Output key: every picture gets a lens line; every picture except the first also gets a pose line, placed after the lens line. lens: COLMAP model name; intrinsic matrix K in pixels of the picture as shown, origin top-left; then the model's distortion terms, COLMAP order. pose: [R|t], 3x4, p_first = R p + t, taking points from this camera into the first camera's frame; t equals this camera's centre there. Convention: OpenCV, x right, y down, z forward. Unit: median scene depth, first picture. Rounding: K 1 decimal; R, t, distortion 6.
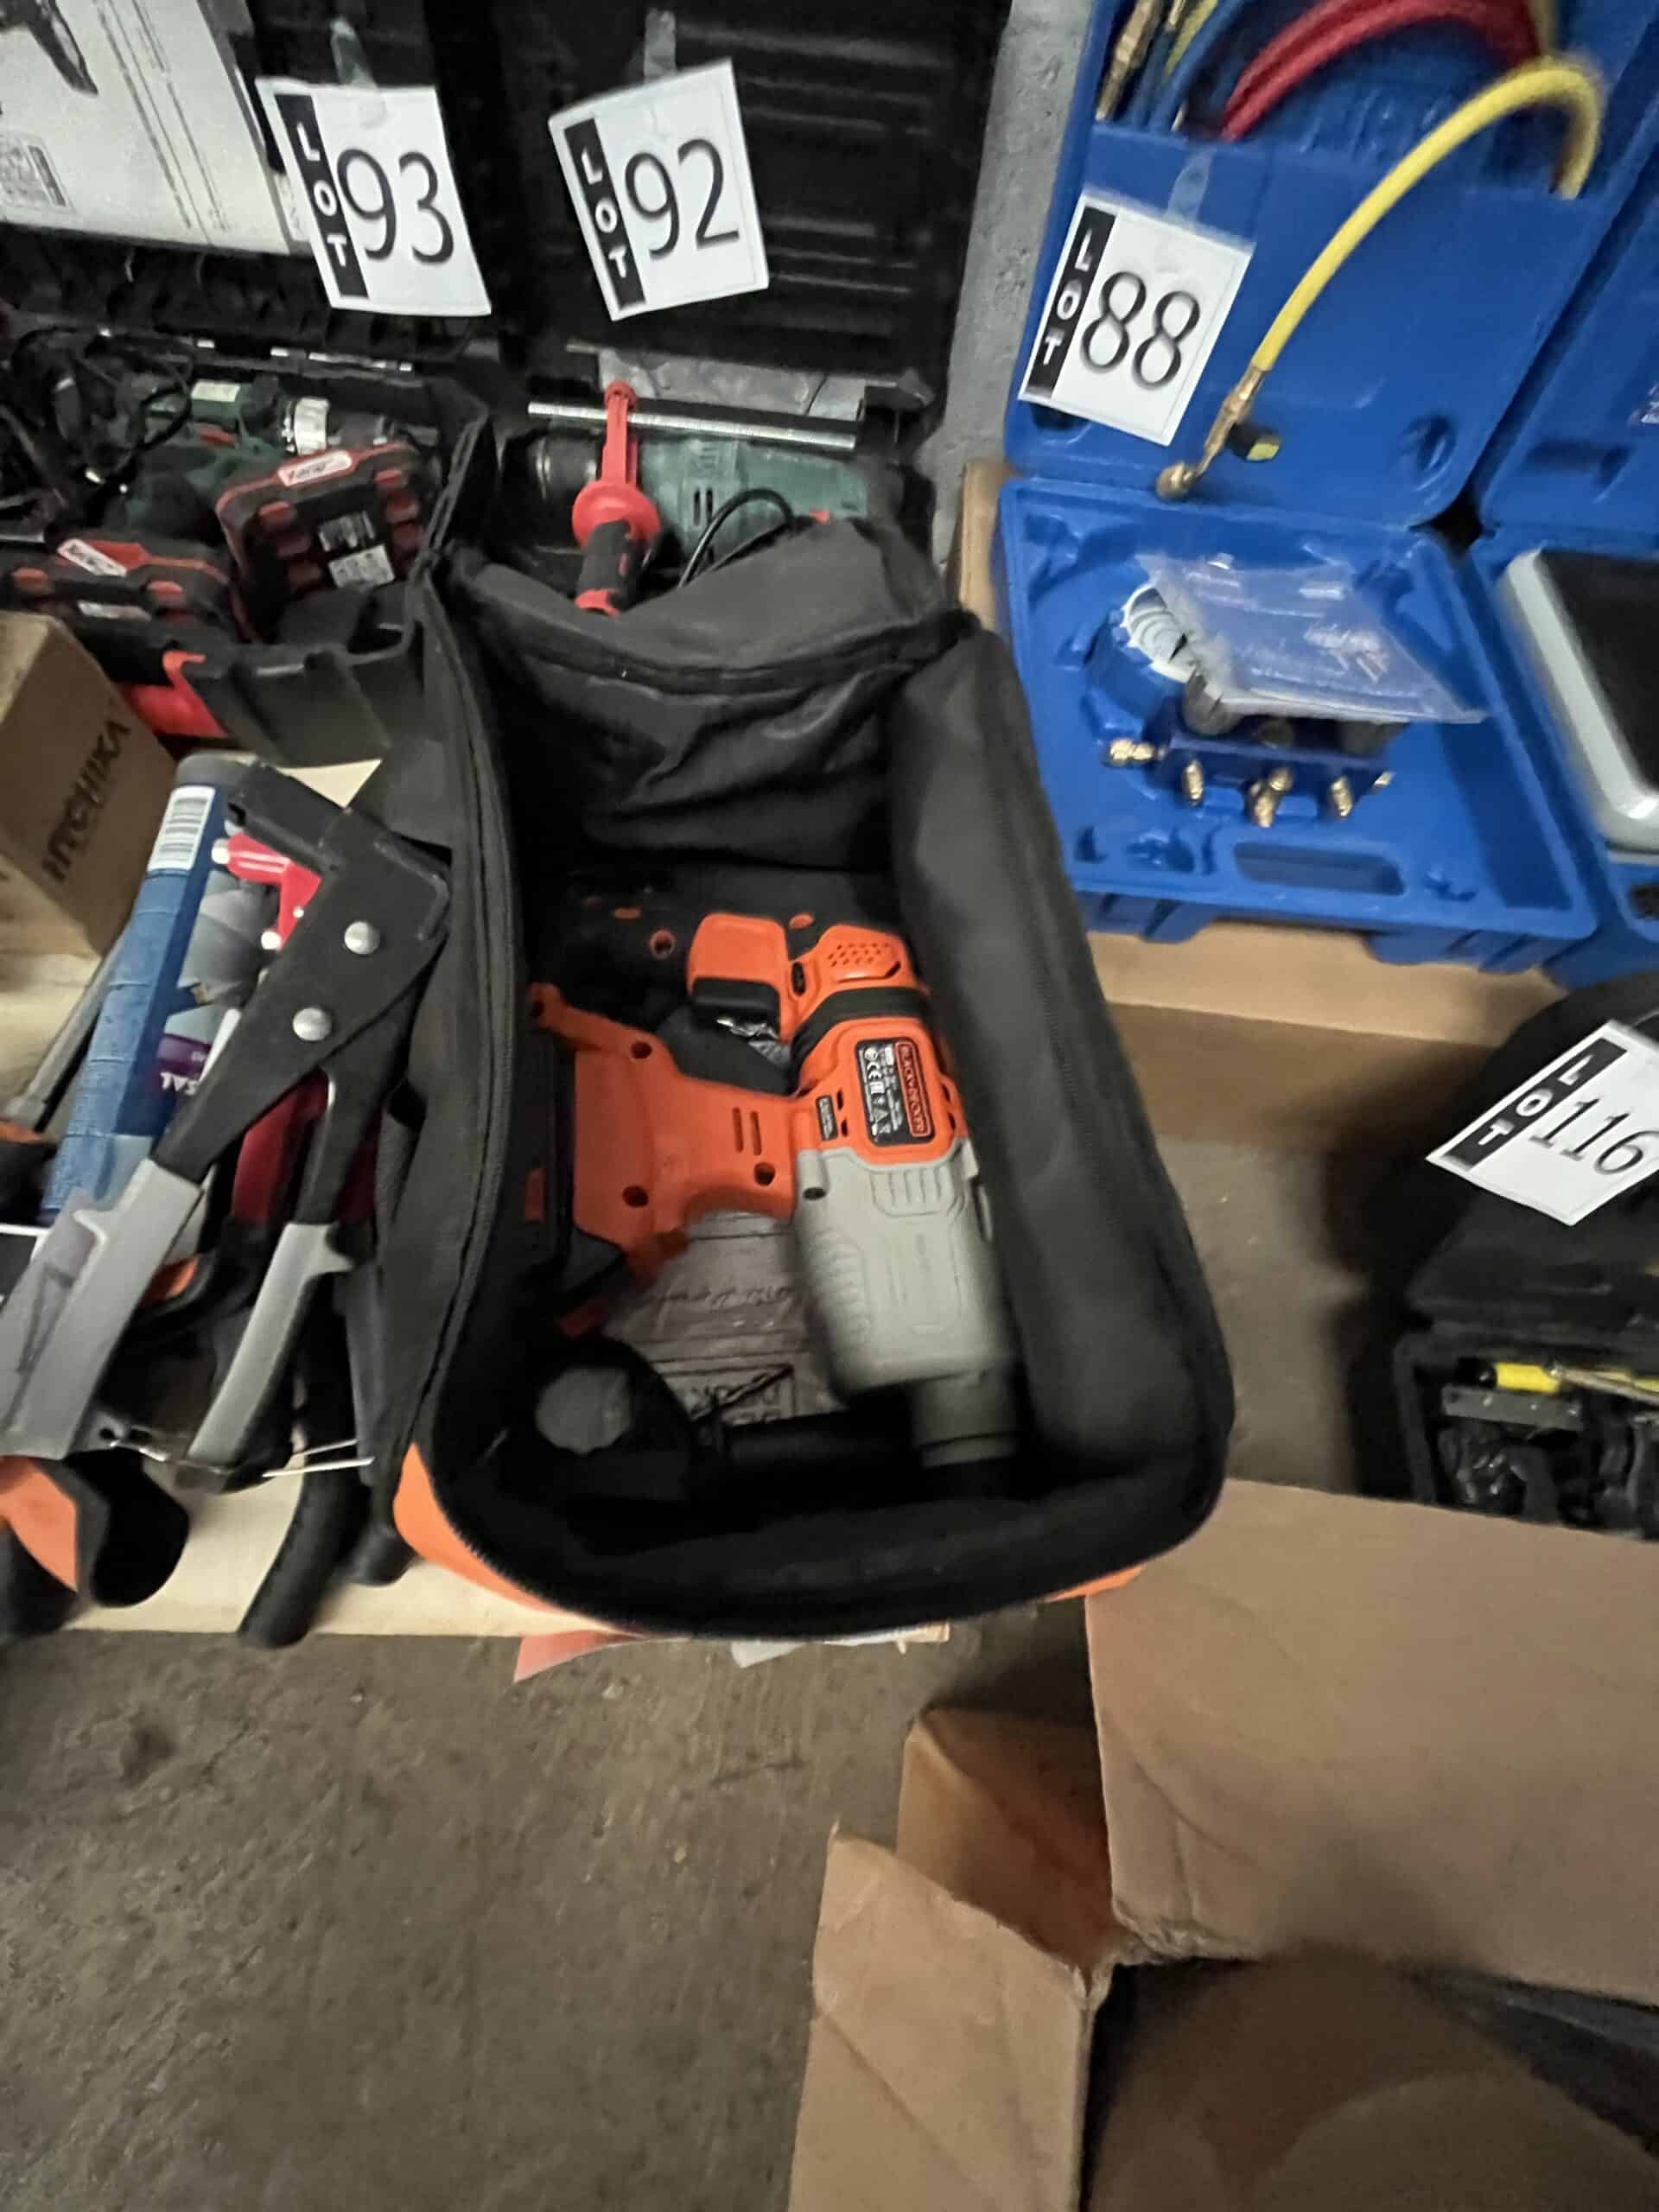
lens RADIAL K [[894.5, 0, 829.1], [0, 894.5, 1100.3], [0, 0, 1]] dist [-0.003016, -0.000094]
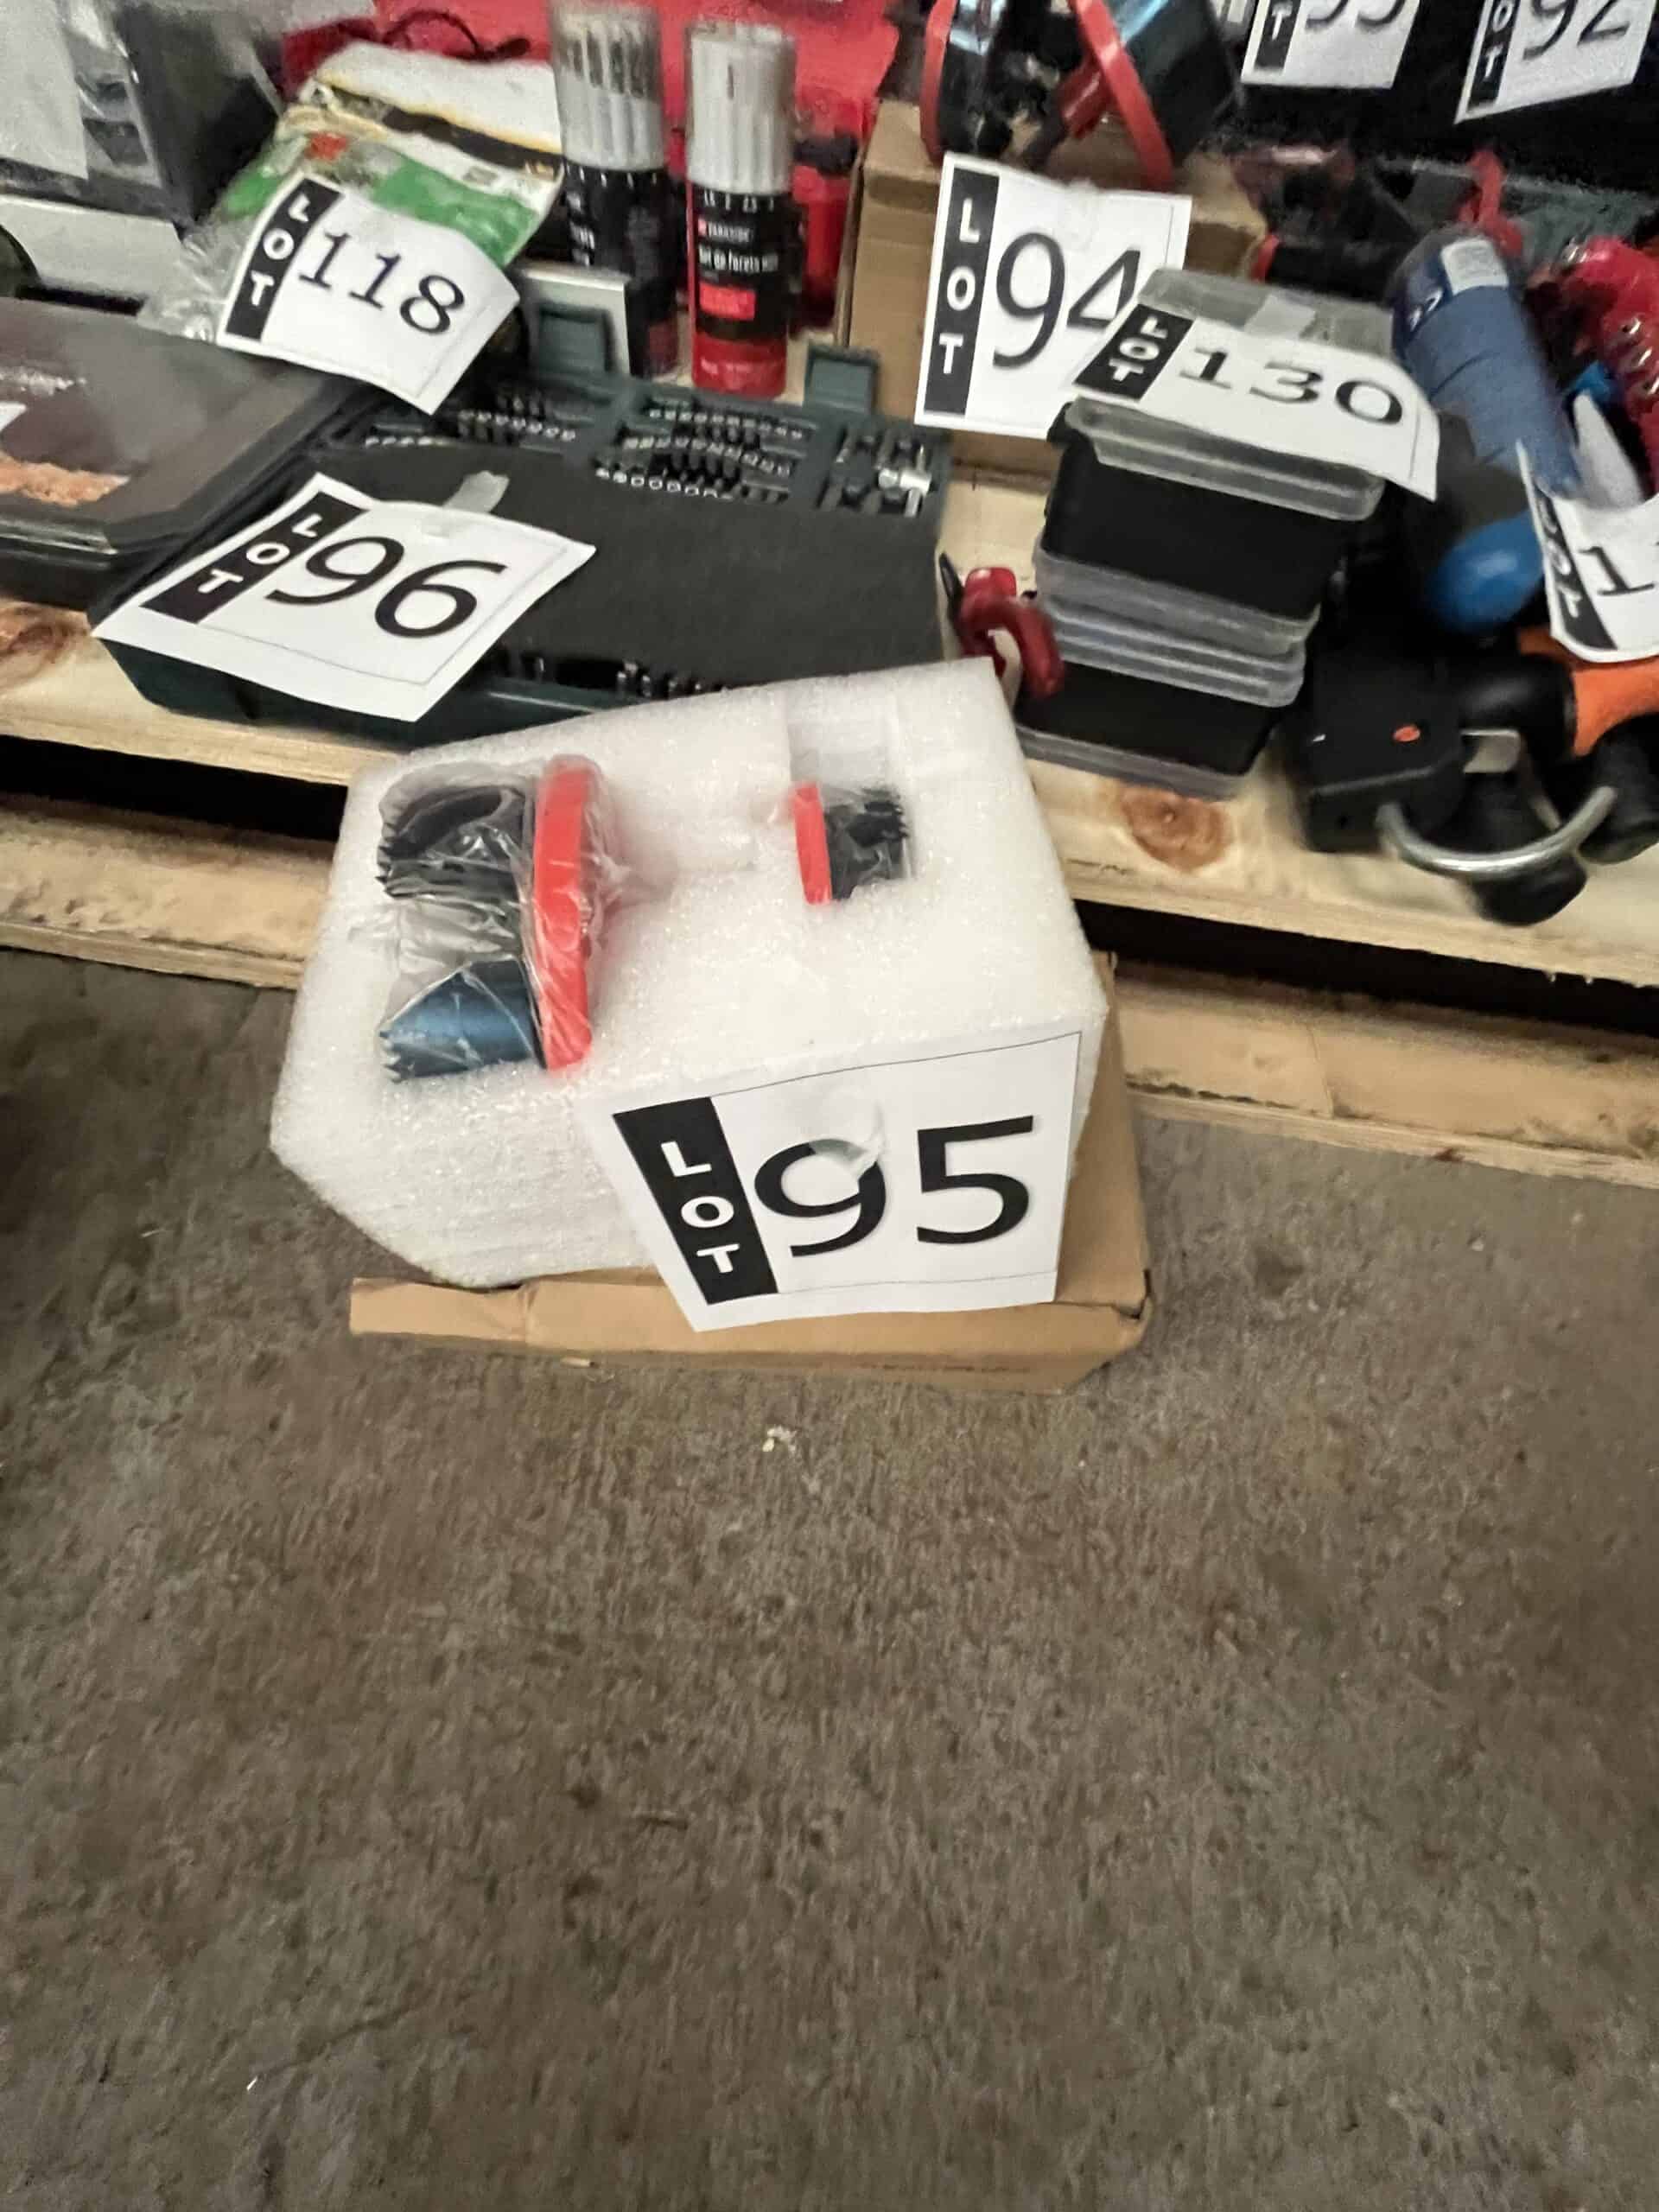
lens RADIAL K [[894.5, 0, 832.8], [0, 894.5, 1100.6], [0, 0, 1]] dist [-0.003016, -0.000094]
pose [[0.995733, 0.076311, -0.051885, -0.984730], [-0.083489, 0.984494, -0.154277, 0.632153], [0.039308, 0.157950, 0.986664, 0.086682]]
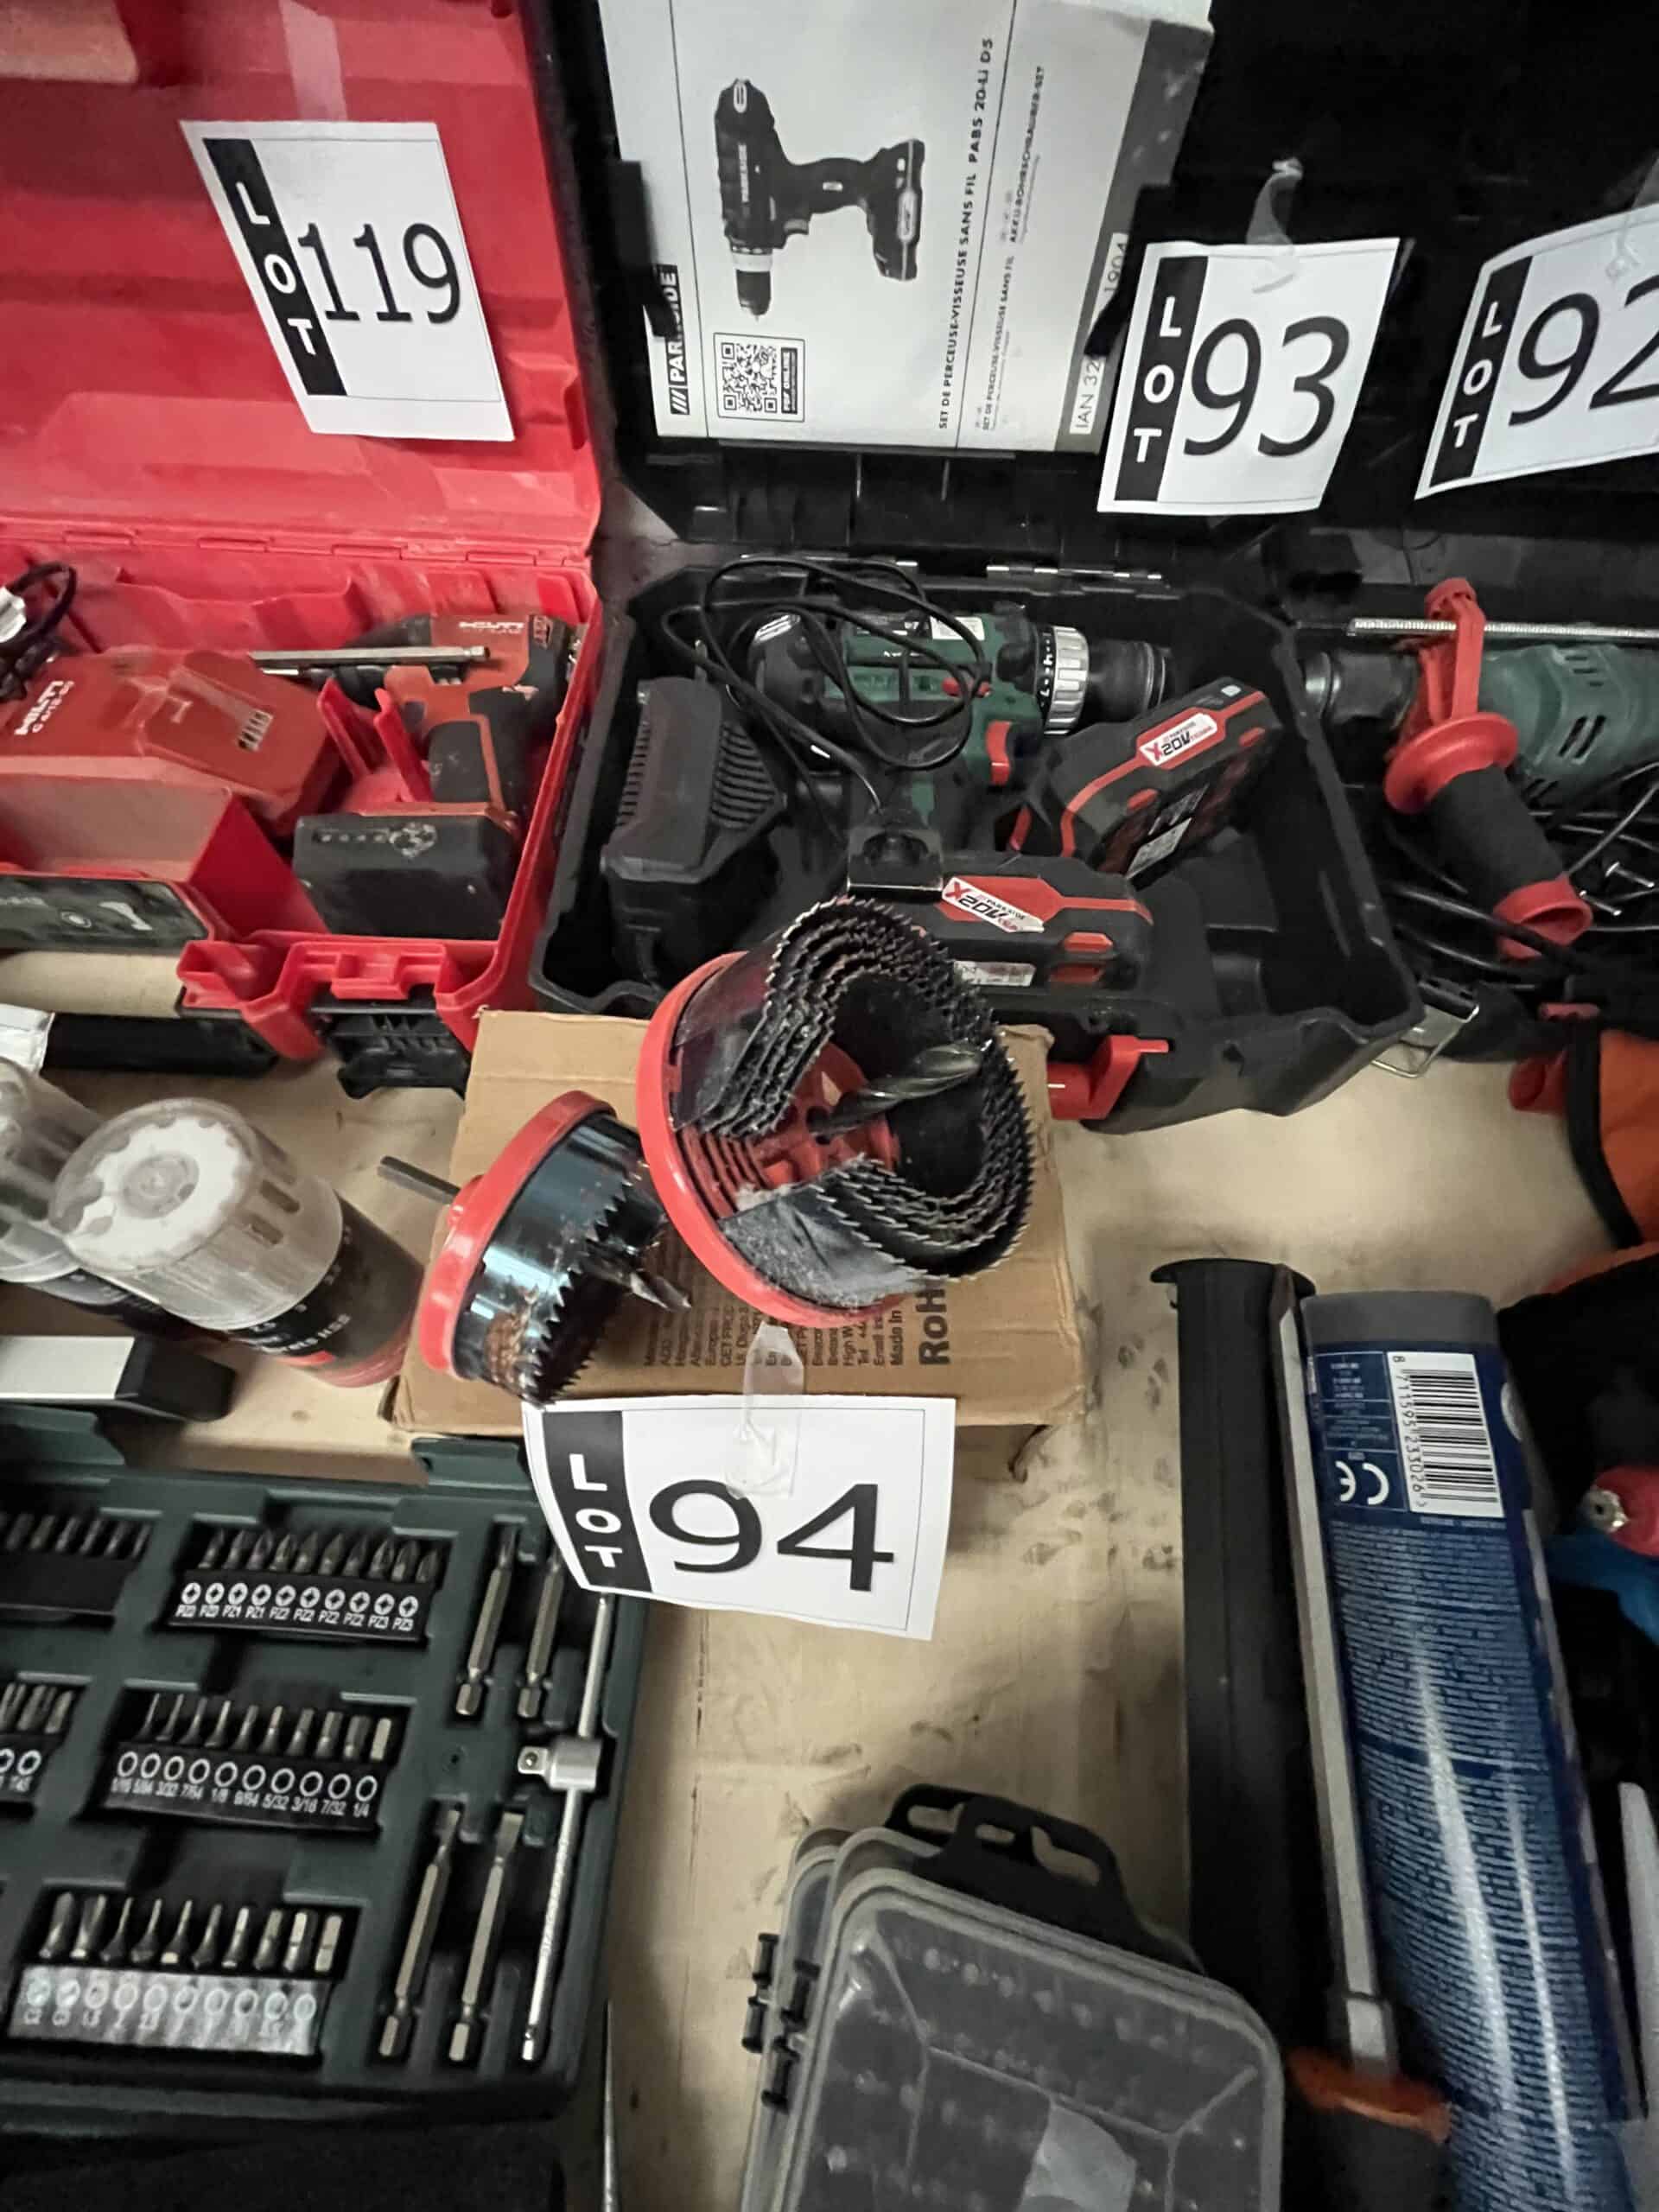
lens RADIAL K [[894.5, 0, 830.6], [0, 894.5, 1100.0], [0, 0, 1]] dist [-0.003016, -0.000094]
pose [[0.997789, -0.023361, -0.062225, -0.812102], [0.019881, 0.998235, -0.055966, -0.371906], [0.063423, 0.054605, 0.996492, 0.262997]]
